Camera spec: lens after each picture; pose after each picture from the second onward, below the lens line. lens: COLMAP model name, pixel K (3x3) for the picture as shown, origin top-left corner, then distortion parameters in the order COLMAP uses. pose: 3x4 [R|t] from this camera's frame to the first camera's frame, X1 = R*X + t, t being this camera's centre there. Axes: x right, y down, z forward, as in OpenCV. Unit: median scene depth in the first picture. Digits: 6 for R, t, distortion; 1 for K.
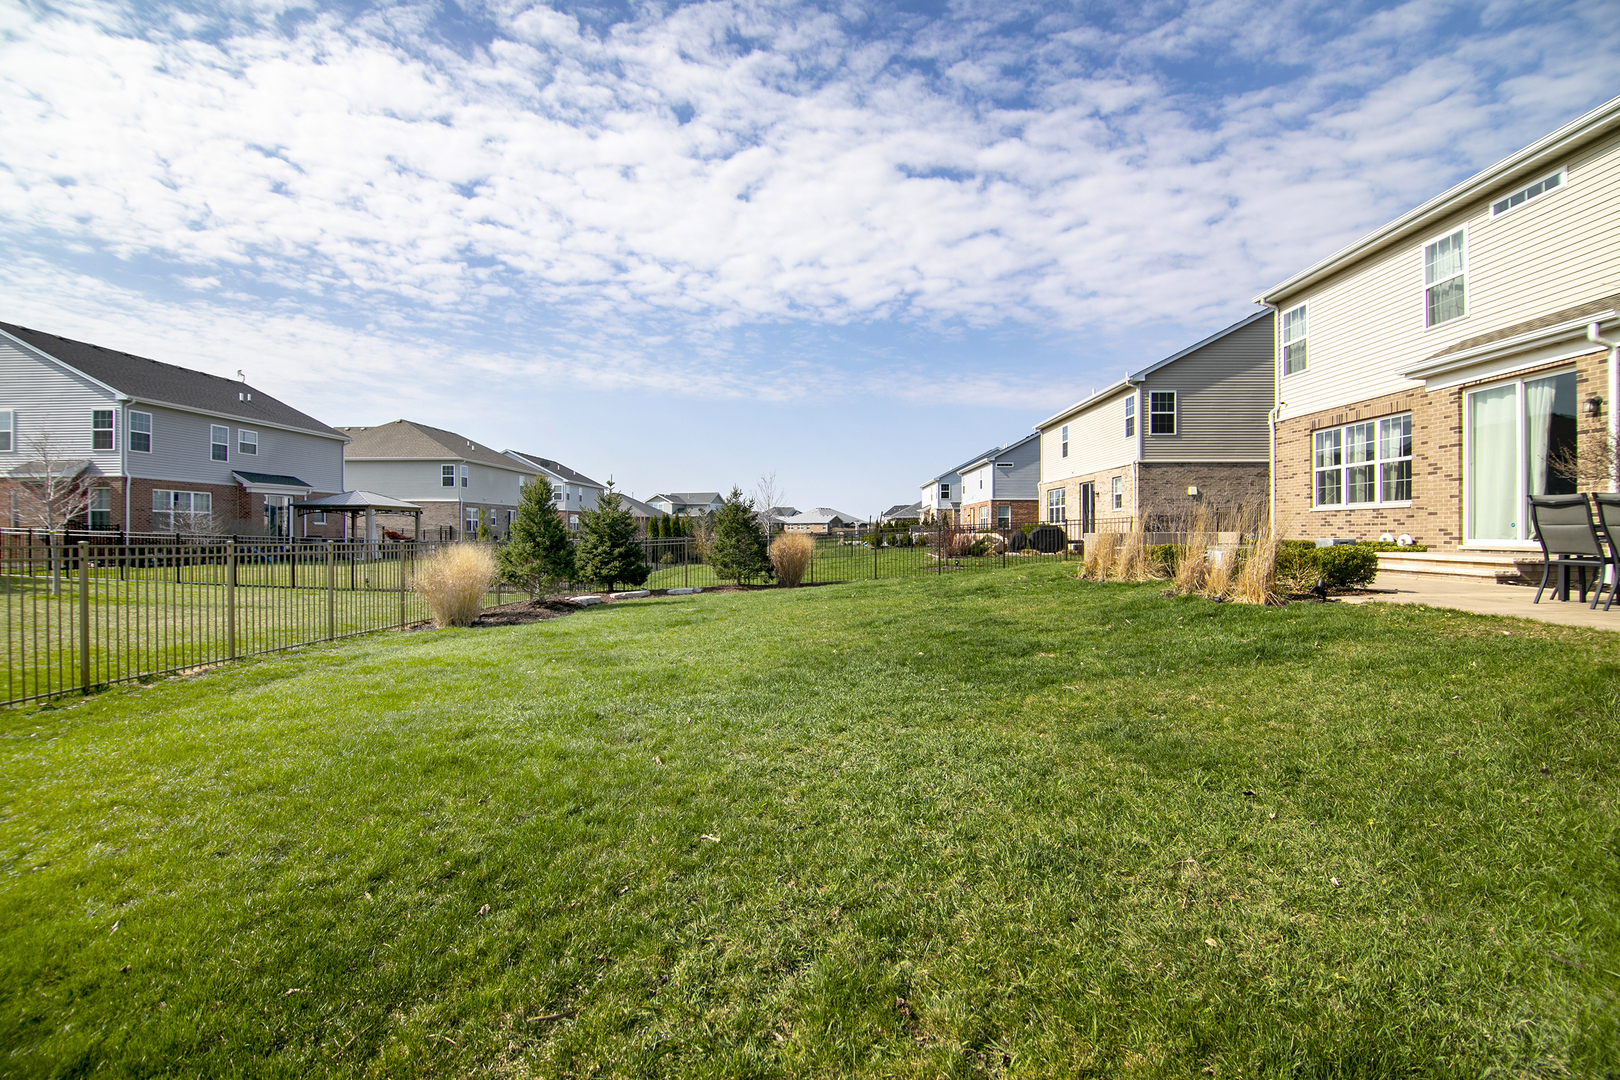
lens RADIAL K [[721.5, 0, 813.7], [0, 721.5, 532.4], [0, 0, 1]] dist [-0.002164, -0.009933]
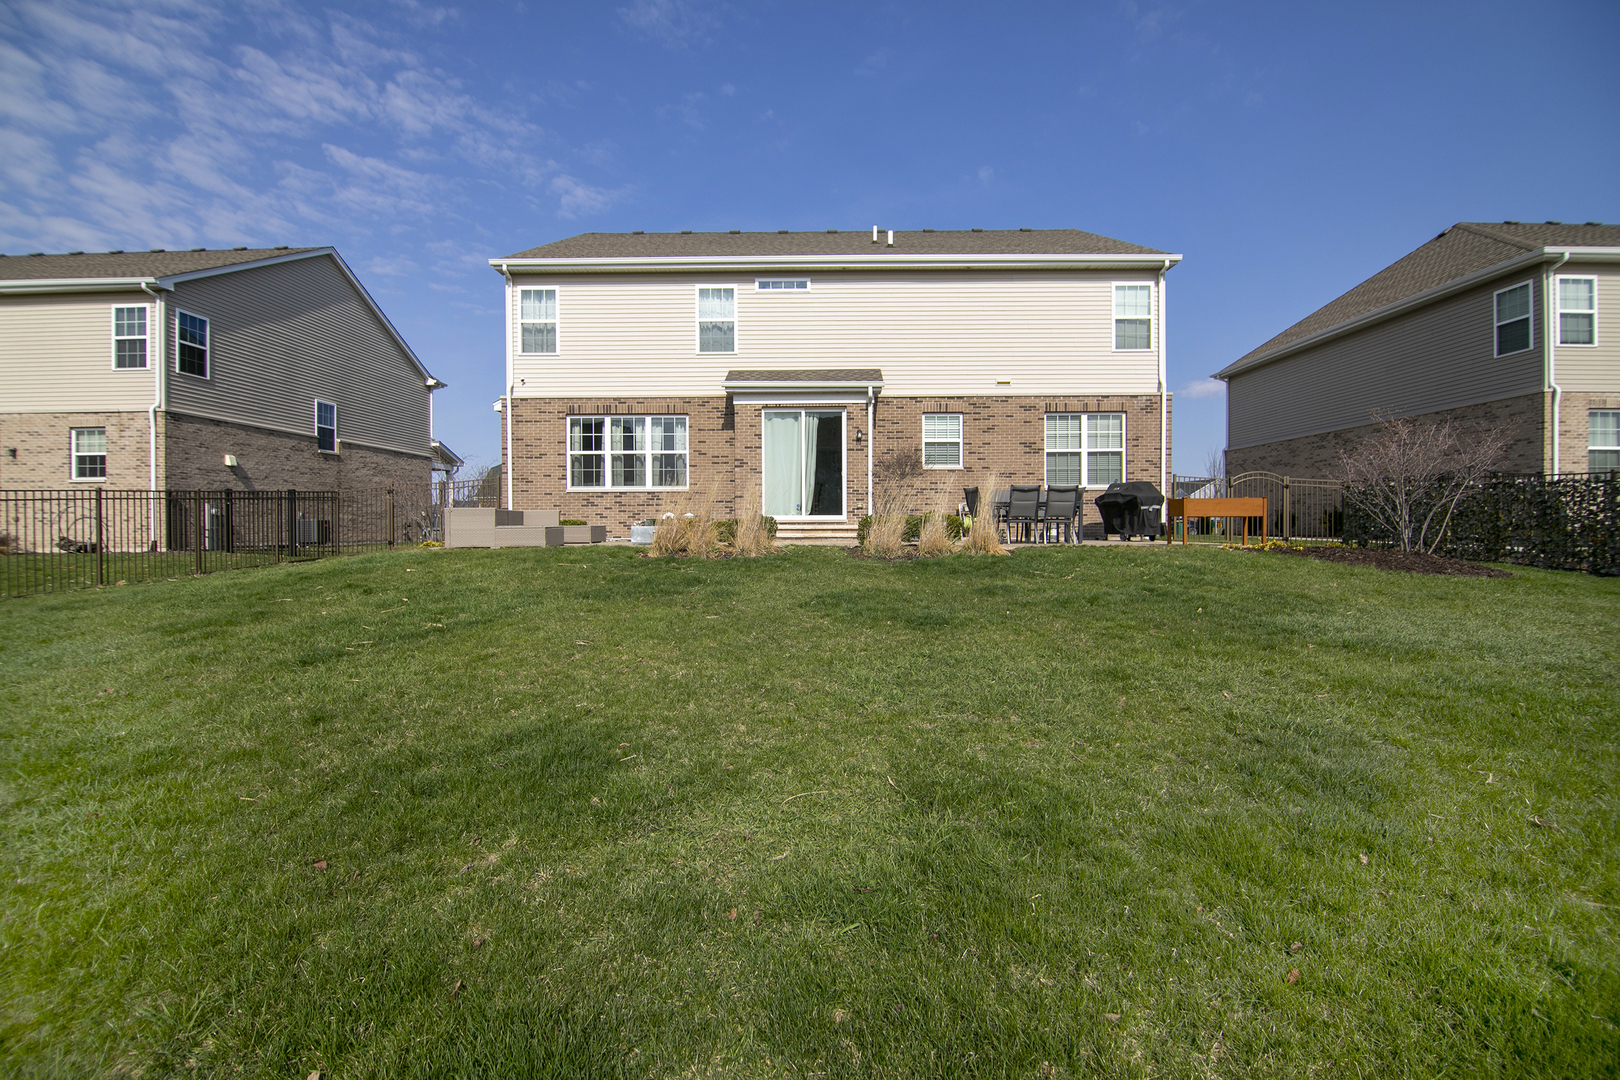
lens RADIAL K [[728.3, 0, 810.0], [0, 728.3, 540.0], [0, 0, 1]] dist [-0.003736, -0.008944]
pose [[-0.010636, -0.017142, 0.999796, -0.387911], [0.005143, 0.999839, 0.017198, 0.024984], [-0.999930, 0.005325, -0.010547, 0.696670]]
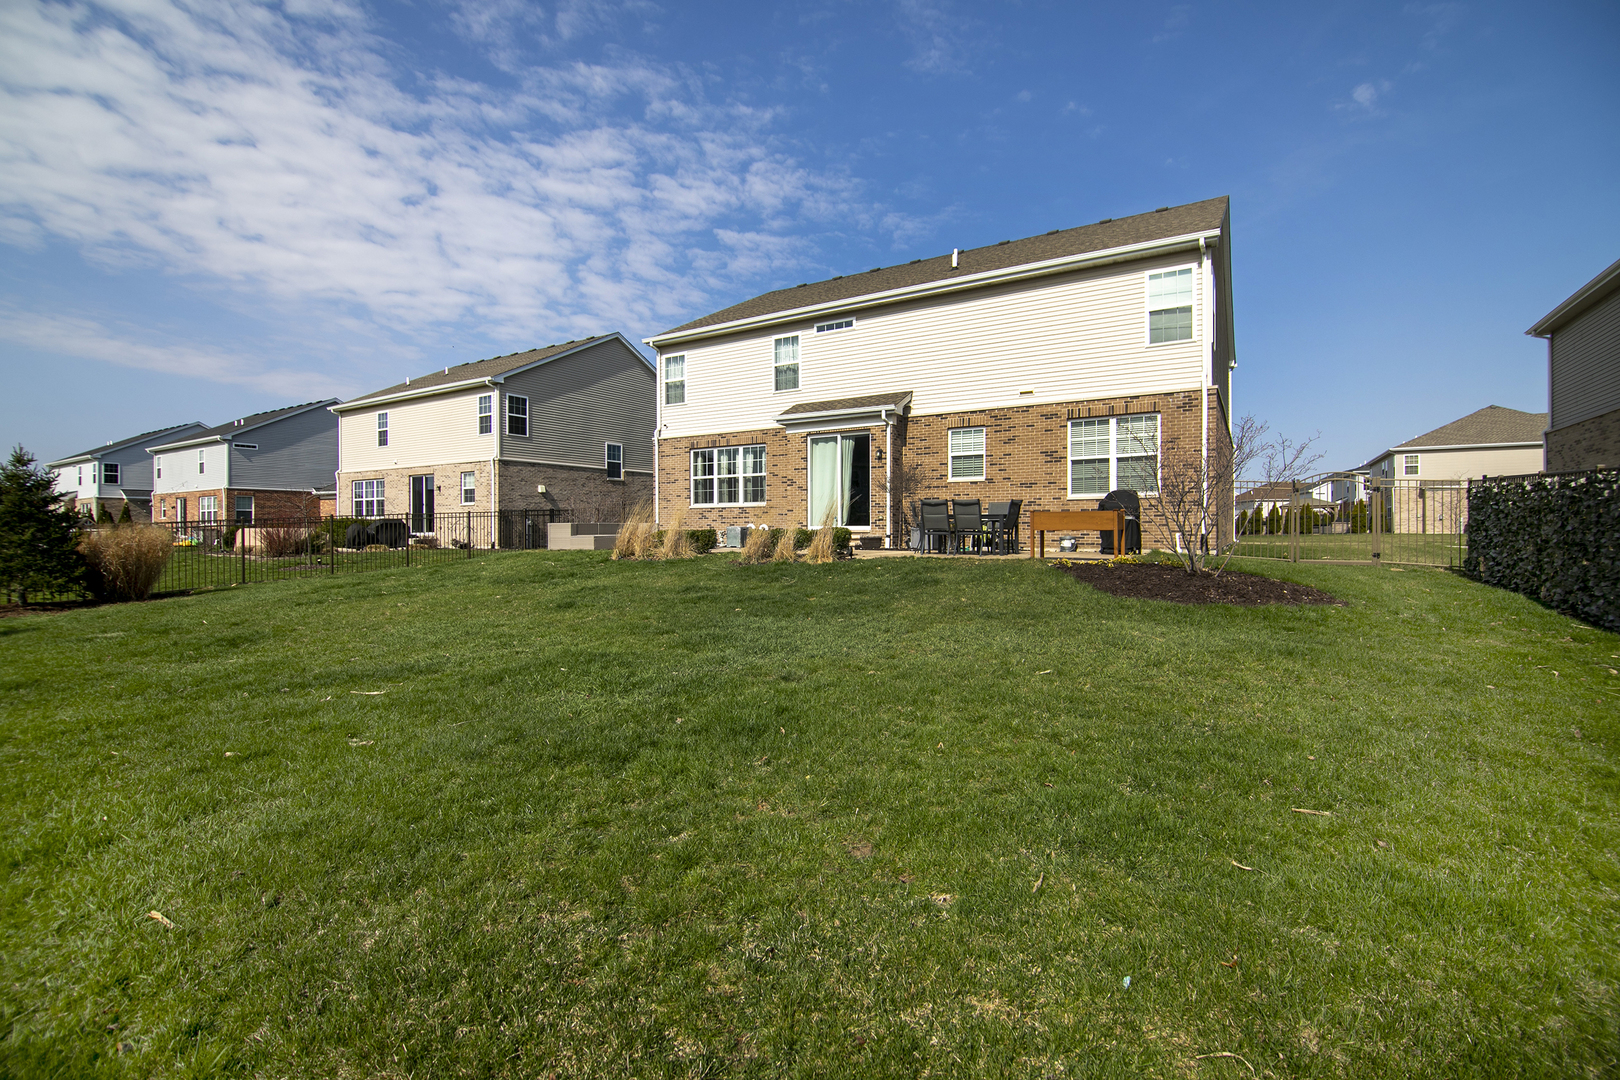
lens RADIAL K [[721.5, 0, 813.7], [0, 721.5, 532.4], [0, 0, 1]] dist [-0.002164, -0.009933]
pose [[0.505999, -0.003831, 0.862526, -0.387445], [0.003225, 0.999992, 0.002550, 0.014482], [-0.862528, 0.001492, 0.506007, 0.114212]]
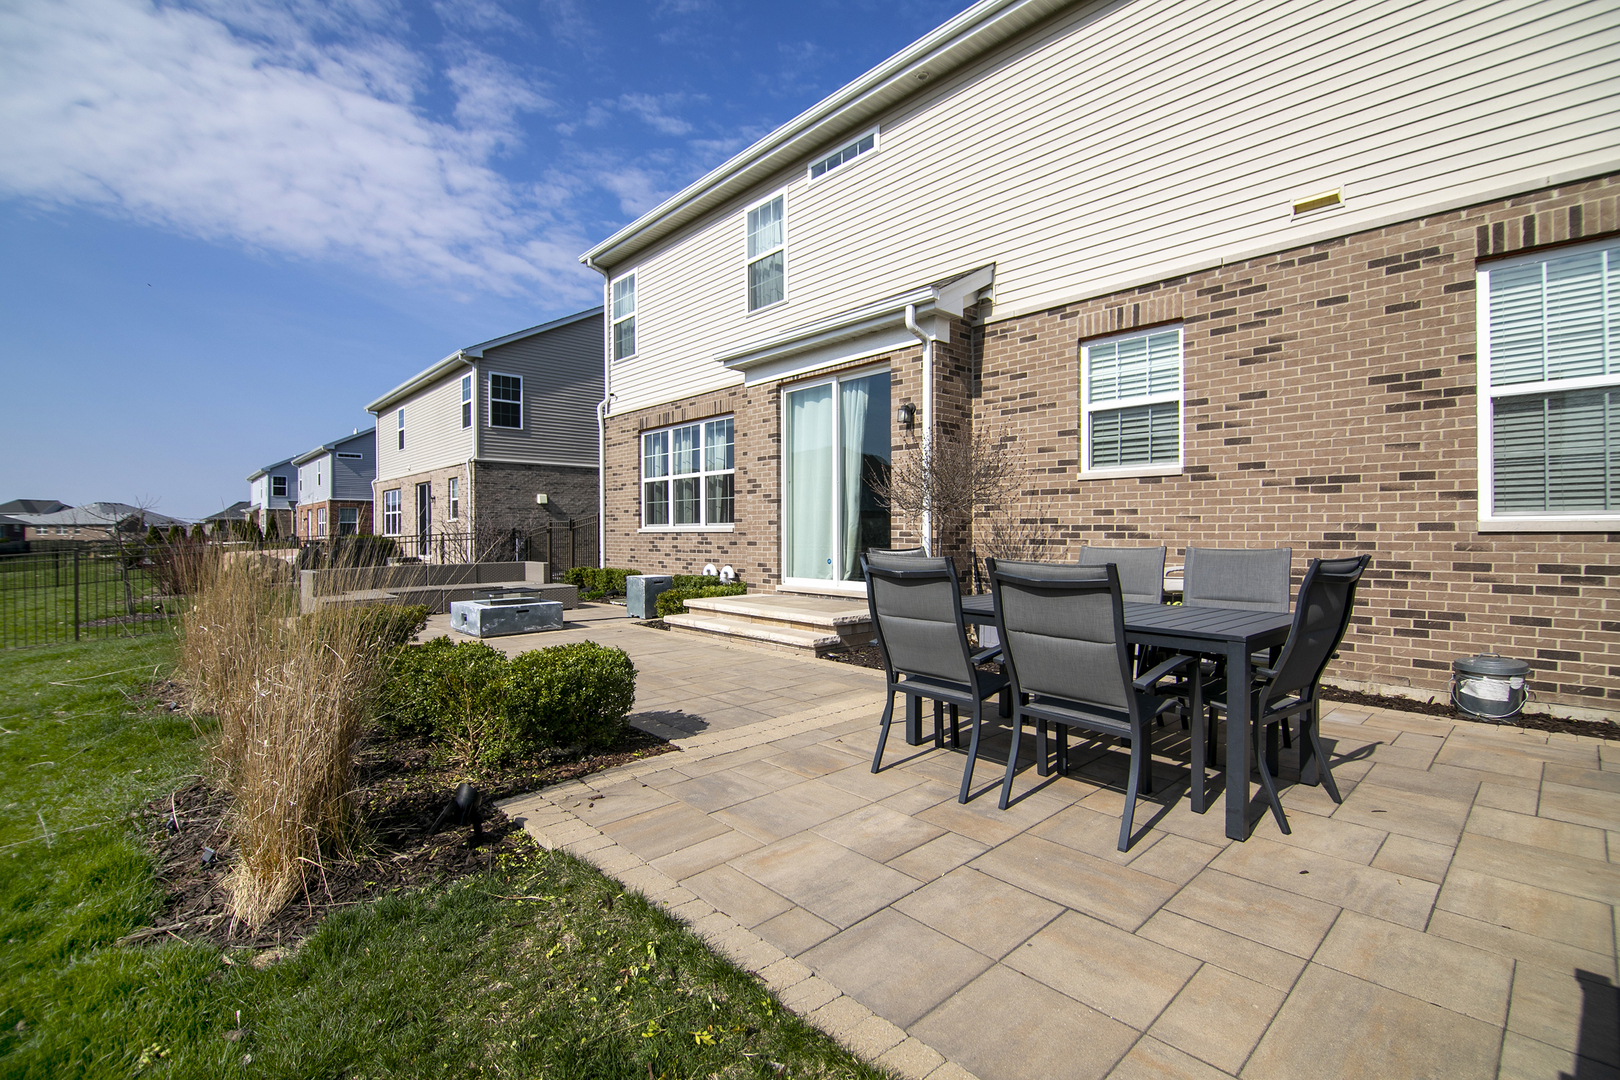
lens RADIAL K [[721.5, 0, 813.7], [0, 721.5, 532.4], [0, 0, 1]] dist [-0.002164, -0.009933]
pose [[0.718410, -0.003482, 0.695611, 0.288875], [0.004427, 0.999990, 0.000433, -0.030419], [-0.695606, 0.002768, 0.718418, 0.306873]]
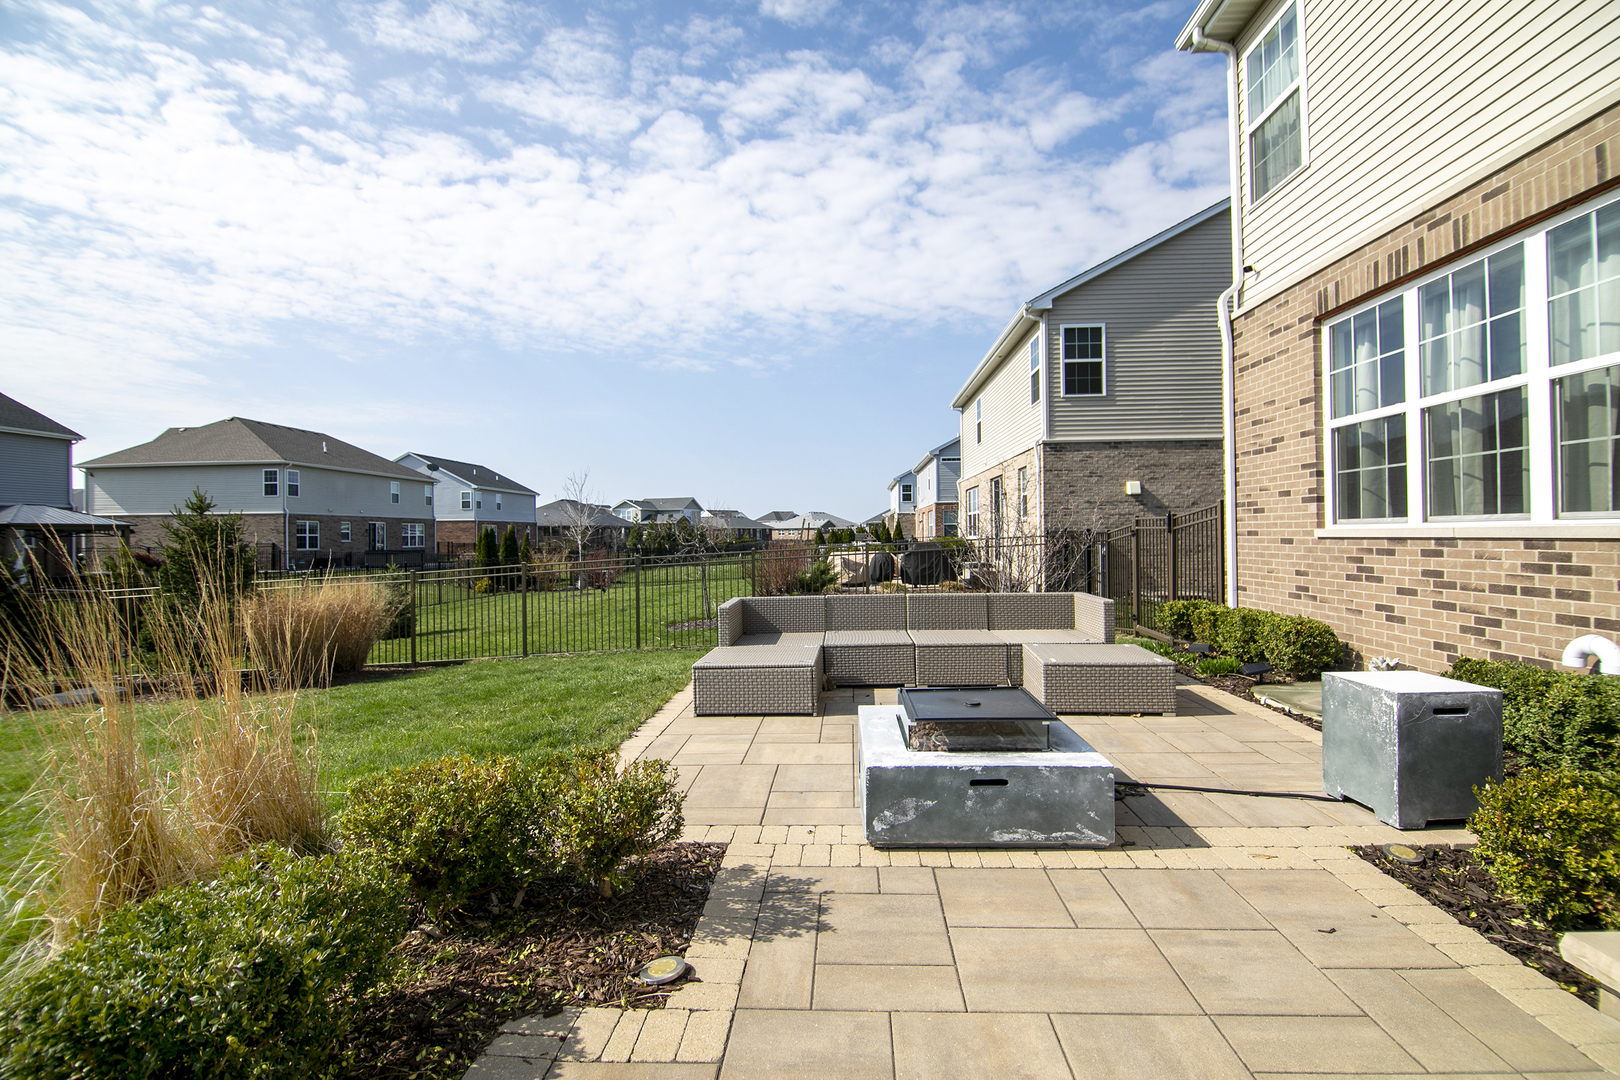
lens RADIAL K [[721.5, 0, 813.7], [0, 721.5, 532.4], [0, 0, 1]] dist [-0.002164, -0.009933]
pose [[0.999480, -0.011773, -0.030035, 0.466305], [0.011632, 0.999920, -0.004868, -0.034657], [0.030090, 0.004516, 0.999537, 0.655926]]
